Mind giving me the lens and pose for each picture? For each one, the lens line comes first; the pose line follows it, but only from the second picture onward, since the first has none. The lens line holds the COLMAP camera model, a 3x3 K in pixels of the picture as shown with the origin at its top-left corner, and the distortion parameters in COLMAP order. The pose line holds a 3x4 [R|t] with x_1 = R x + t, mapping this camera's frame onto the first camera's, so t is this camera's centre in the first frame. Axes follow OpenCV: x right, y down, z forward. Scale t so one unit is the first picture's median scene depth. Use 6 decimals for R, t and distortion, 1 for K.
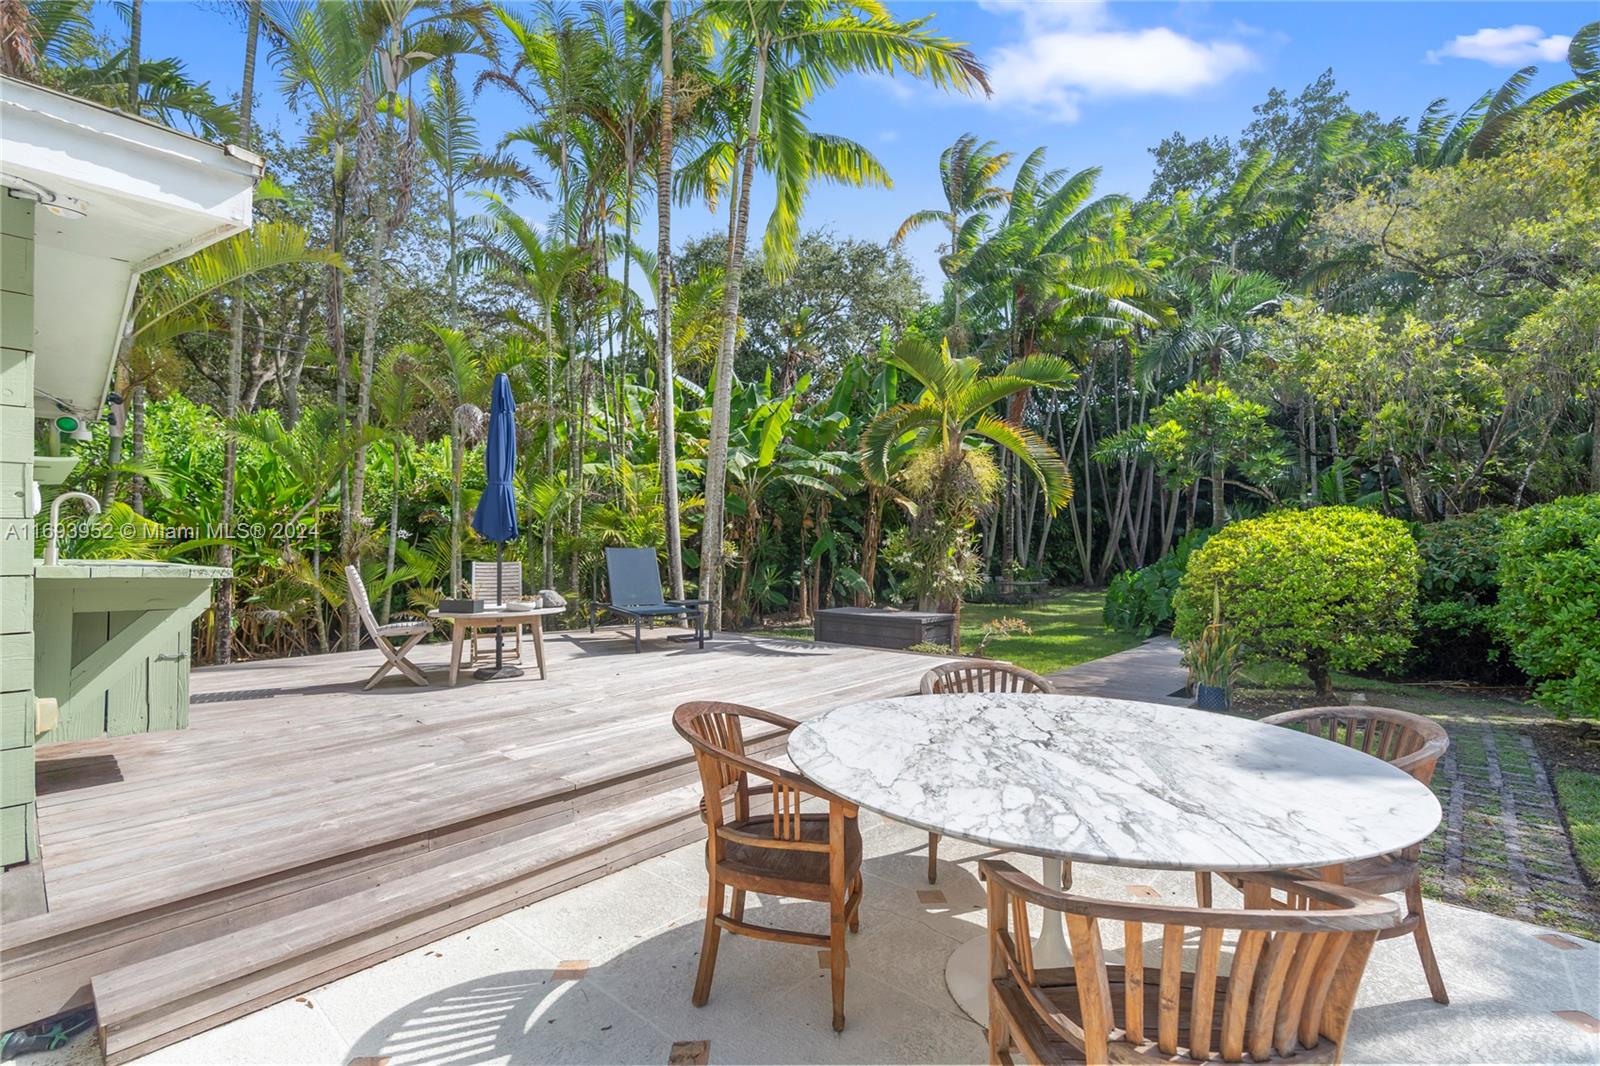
lens RADIAL K [[730.3, 0, 797.0], [0, 730.3, 535.7], [0, 0, 1]] dist [0.011111, -0.000964]
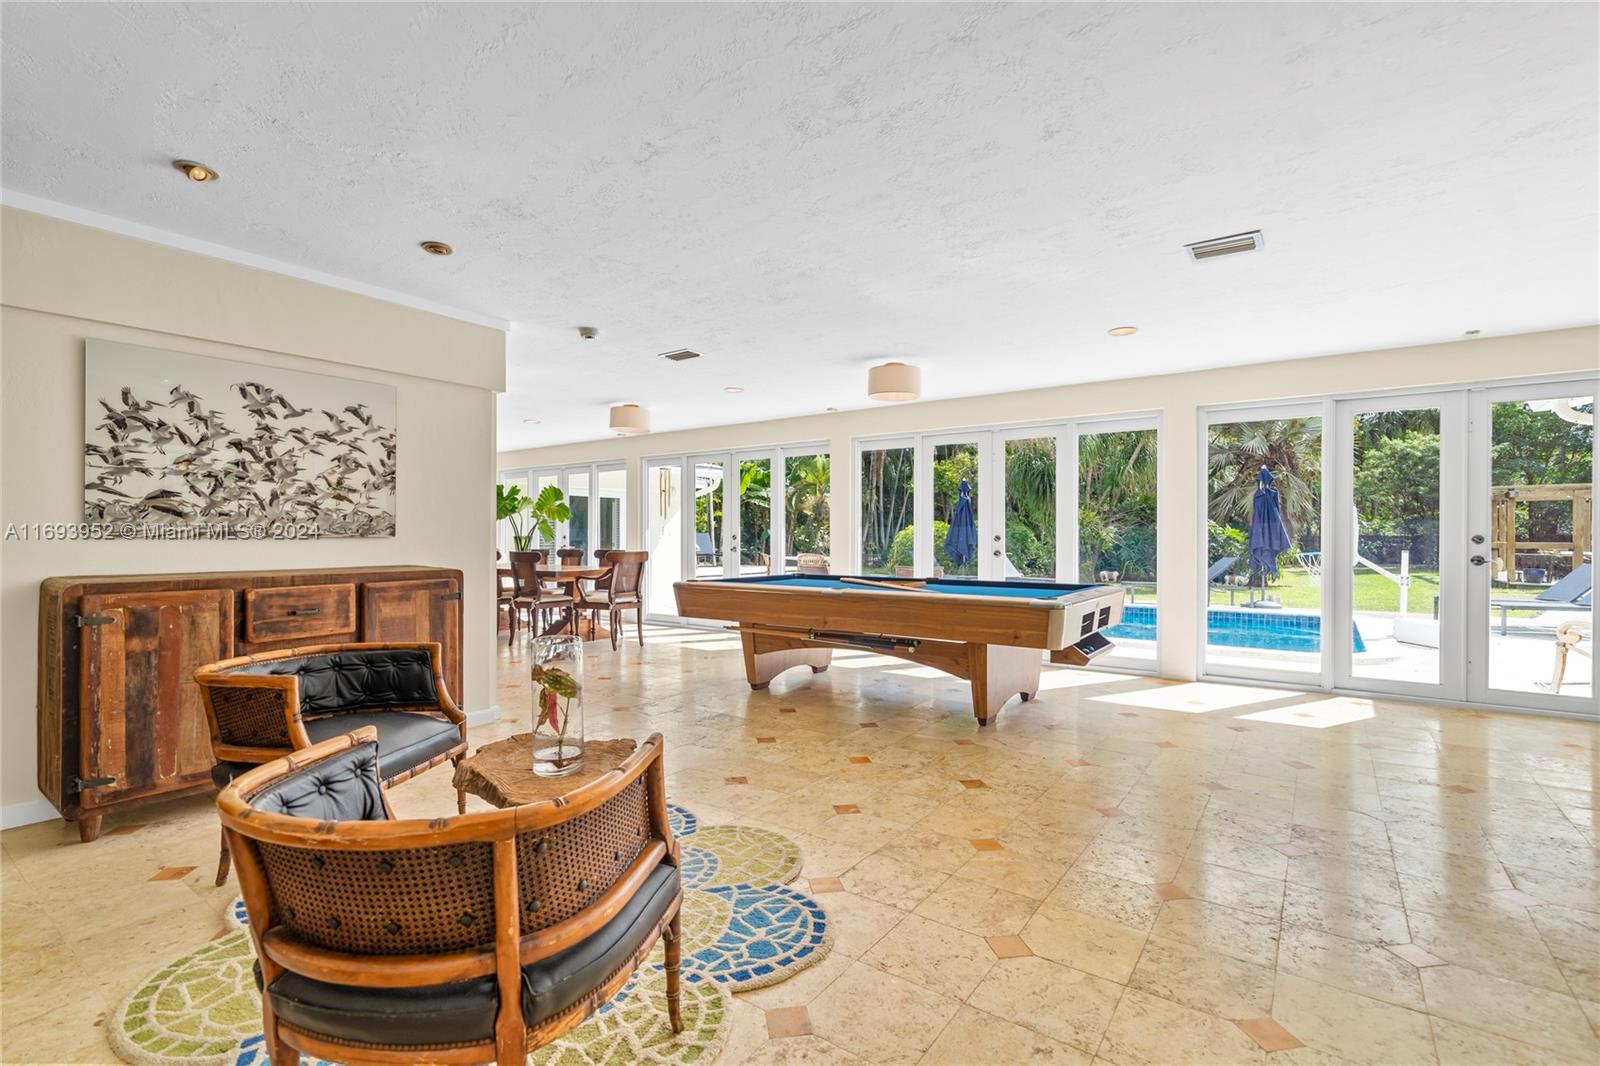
lens RADIAL K [[730.3, 0, 799.8], [0, 730.3, 535.0], [0, 0, 1]] dist [0.011111, -0.000964]
pose [[0.994899, 0.008464, 0.100523, -0.204657], [-0.009475, 0.999909, 0.009584, -0.006817], [-0.100433, -0.010487, 0.994889, -2.620150]]
